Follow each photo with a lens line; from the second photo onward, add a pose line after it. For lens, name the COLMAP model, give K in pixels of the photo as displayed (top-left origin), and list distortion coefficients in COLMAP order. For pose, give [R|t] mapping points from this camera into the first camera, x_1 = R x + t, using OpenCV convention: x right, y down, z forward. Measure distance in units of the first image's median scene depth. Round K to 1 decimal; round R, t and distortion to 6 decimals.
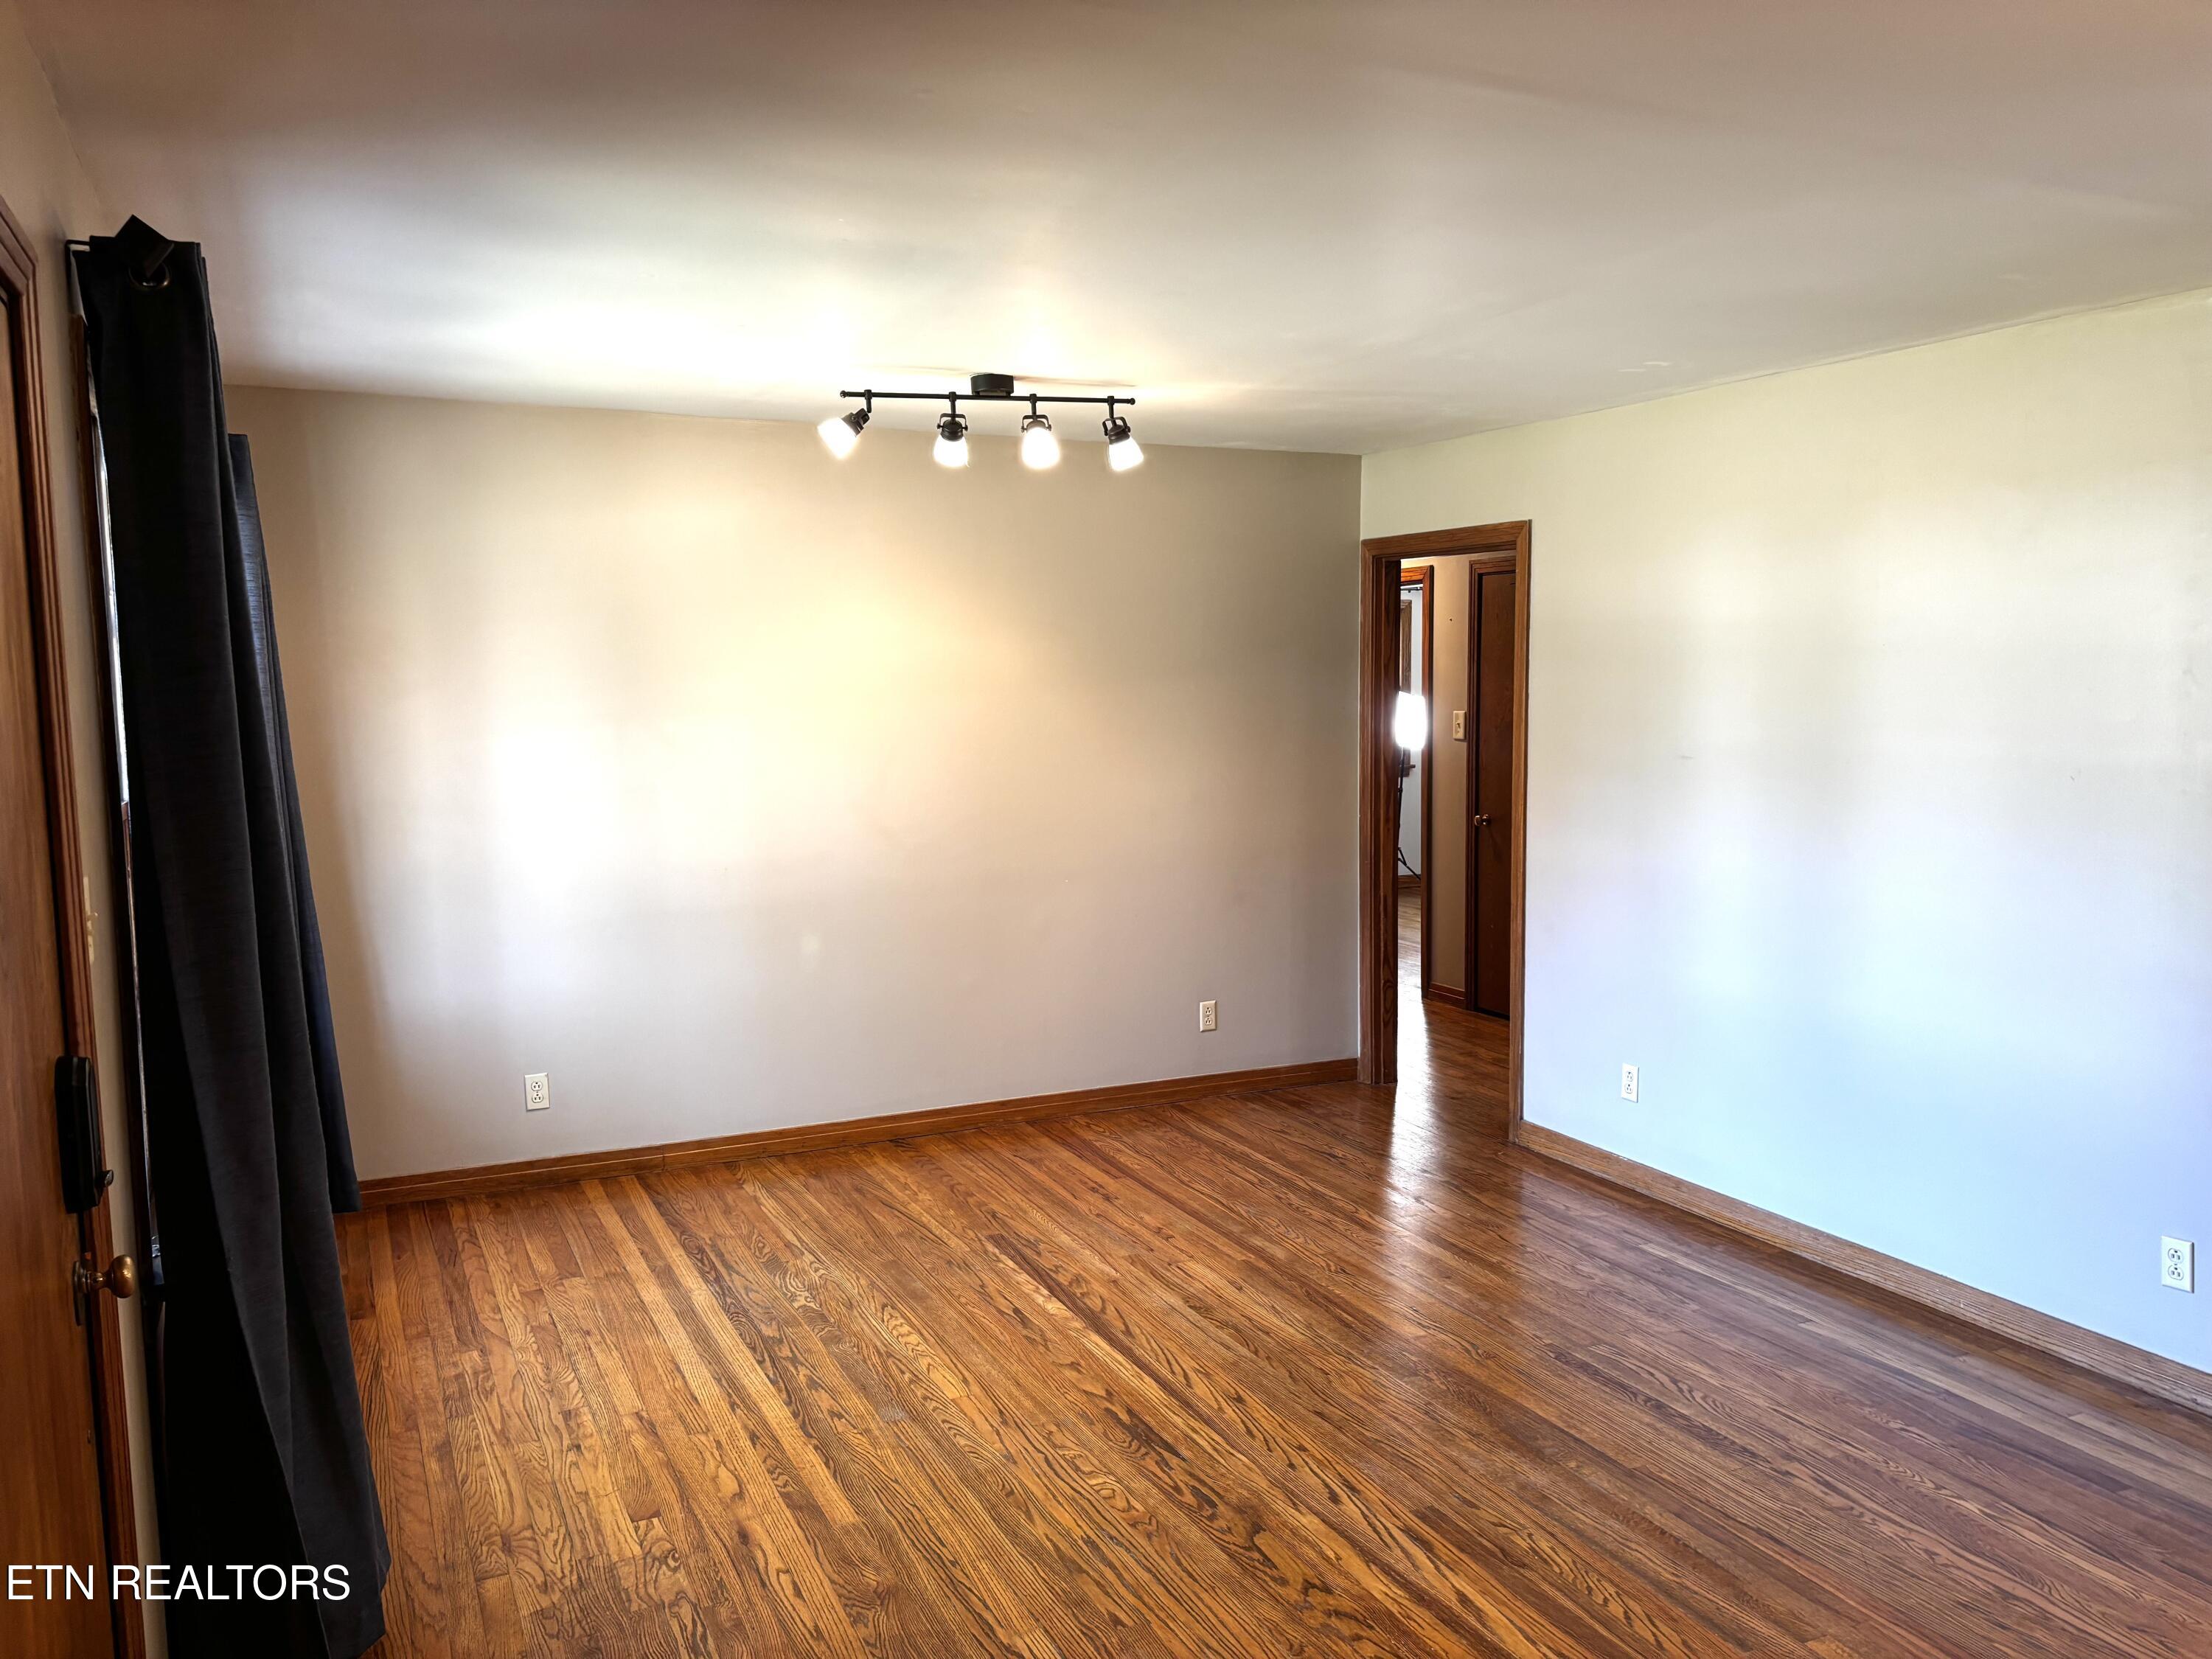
lens RADIAL K [[1656.3, 0, 1104.5], [0, 1656.3, 840.2], [0, 0, 1]] dist [0.061564, -0.087049]
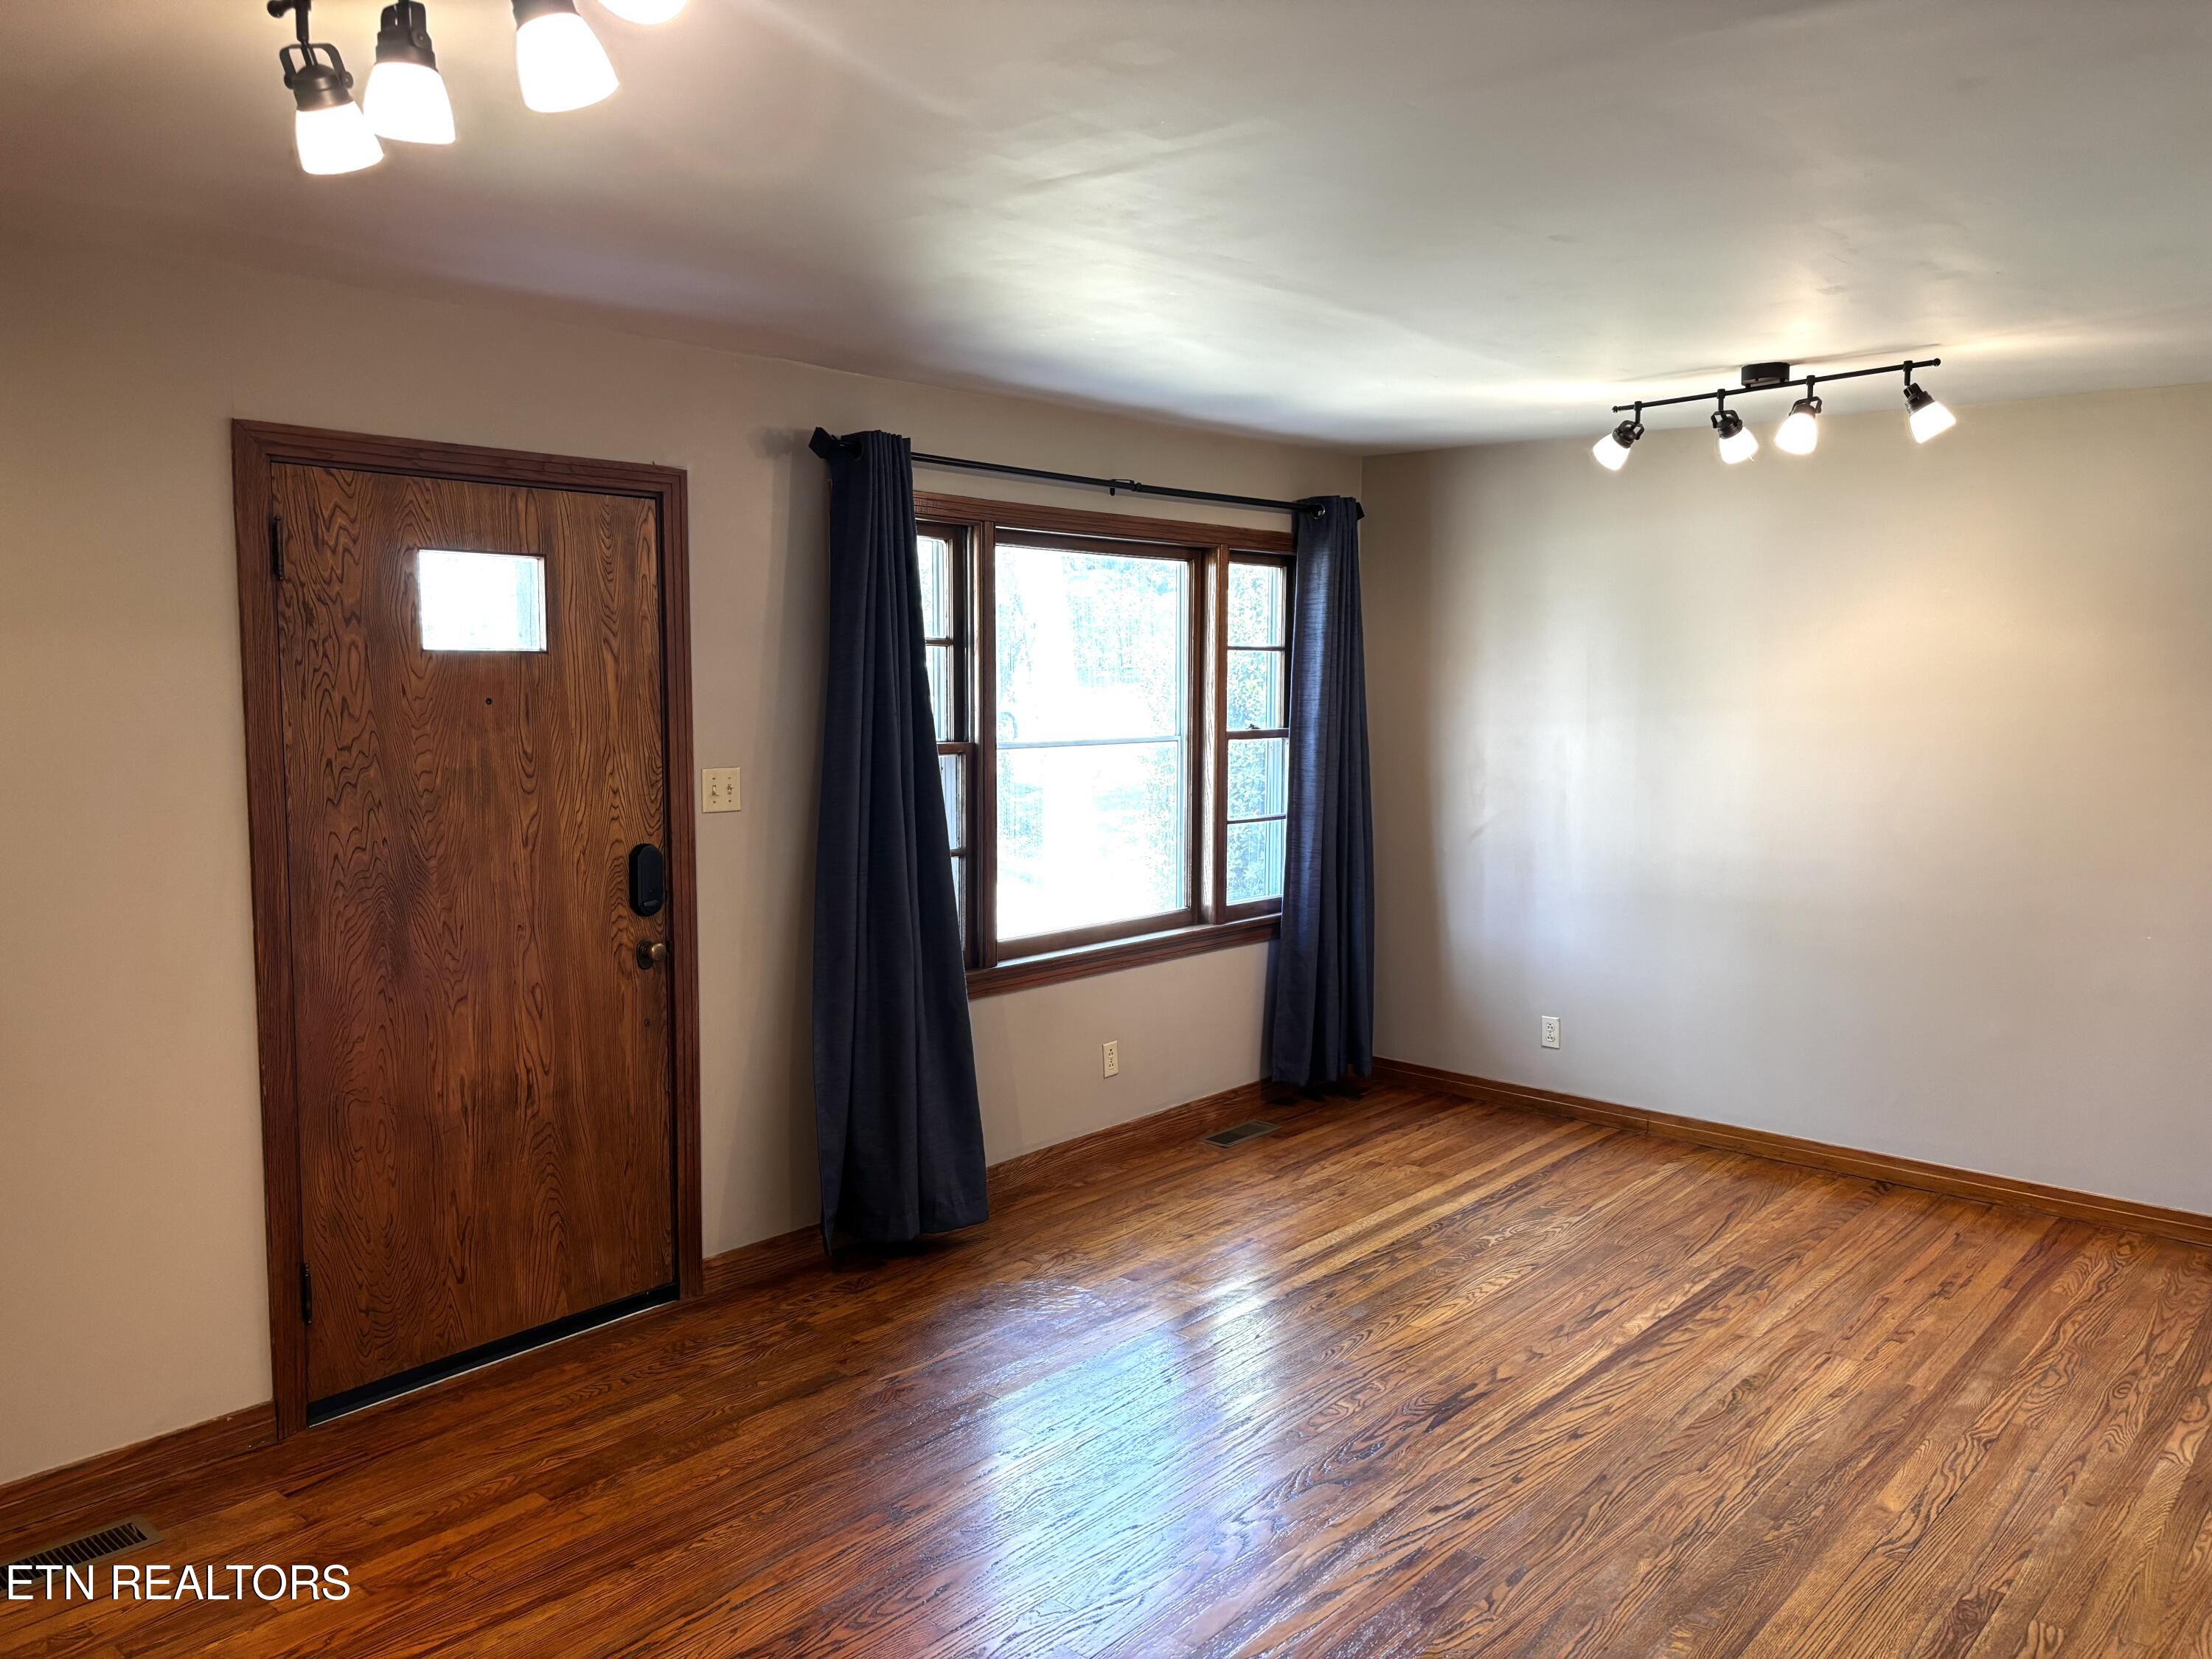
lens RADIAL K [[1681.8, 0, 1113.8], [0, 1681.8, 832.7], [0, 0, 1]] dist [0.048964, -0.045772]
pose [[0.402075, 0.102876, -0.909809, 0.696549], [-0.101027, 0.992585, 0.067589, -0.041099], [0.910016, 0.064740, 0.409487, 0.281346]]
